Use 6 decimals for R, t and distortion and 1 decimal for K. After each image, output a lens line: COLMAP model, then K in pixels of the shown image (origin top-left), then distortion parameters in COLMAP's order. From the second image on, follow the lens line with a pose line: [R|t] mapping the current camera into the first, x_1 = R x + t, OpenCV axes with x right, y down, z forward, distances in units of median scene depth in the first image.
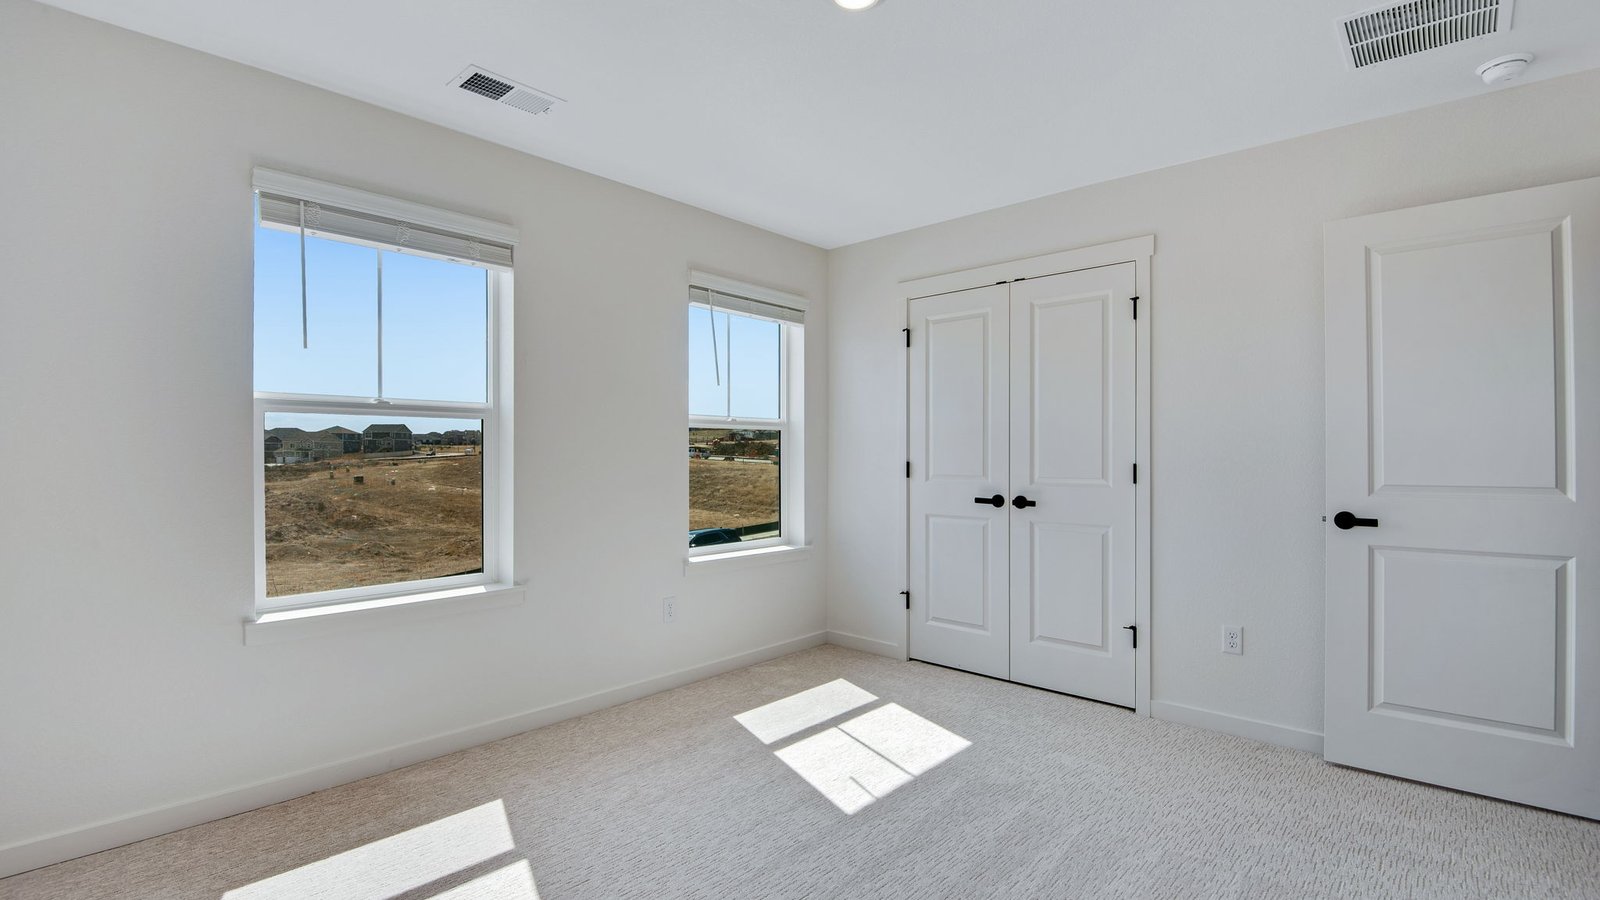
lens RADIAL K [[734.3, 0, 789.3], [0, 734.3, 452.5], [0, 0, 1]] dist [0.001090, -0.015876]
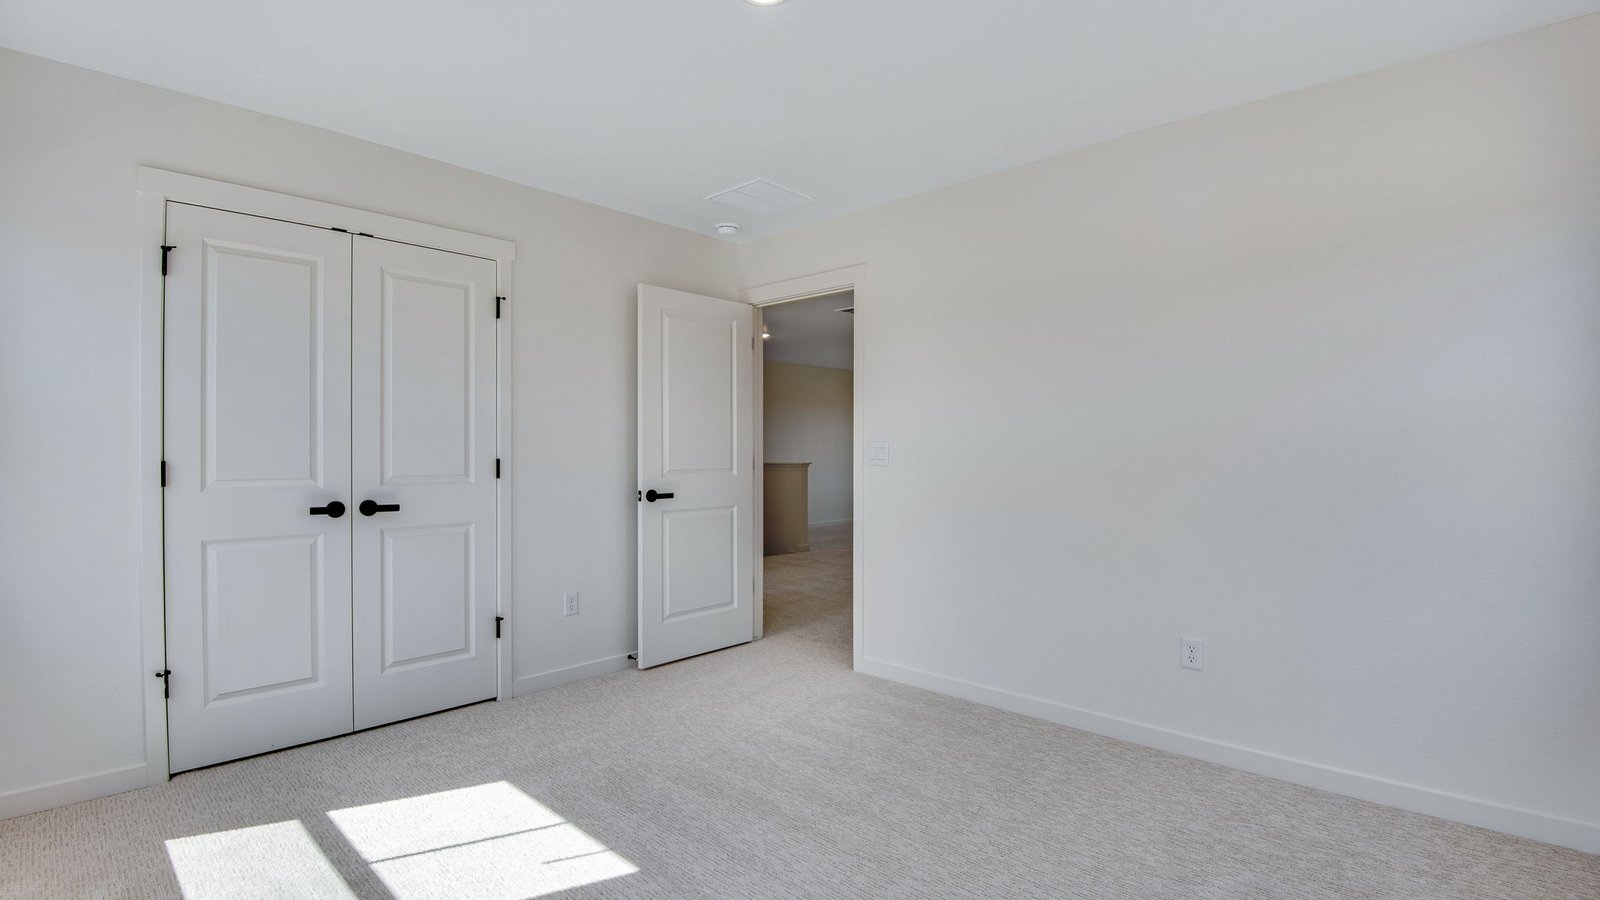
lens RADIAL K [[734.3, 0, 789.3], [0, 734.3, 452.5], [0, 0, 1]] dist [0.001090, -0.015876]
pose [[0.012576, -0.002794, 0.999917, -0.497240], [-0.003597, 0.999989, 0.002840, 0.001904], [-0.999914, -0.003632, 0.012566, 0.522319]]
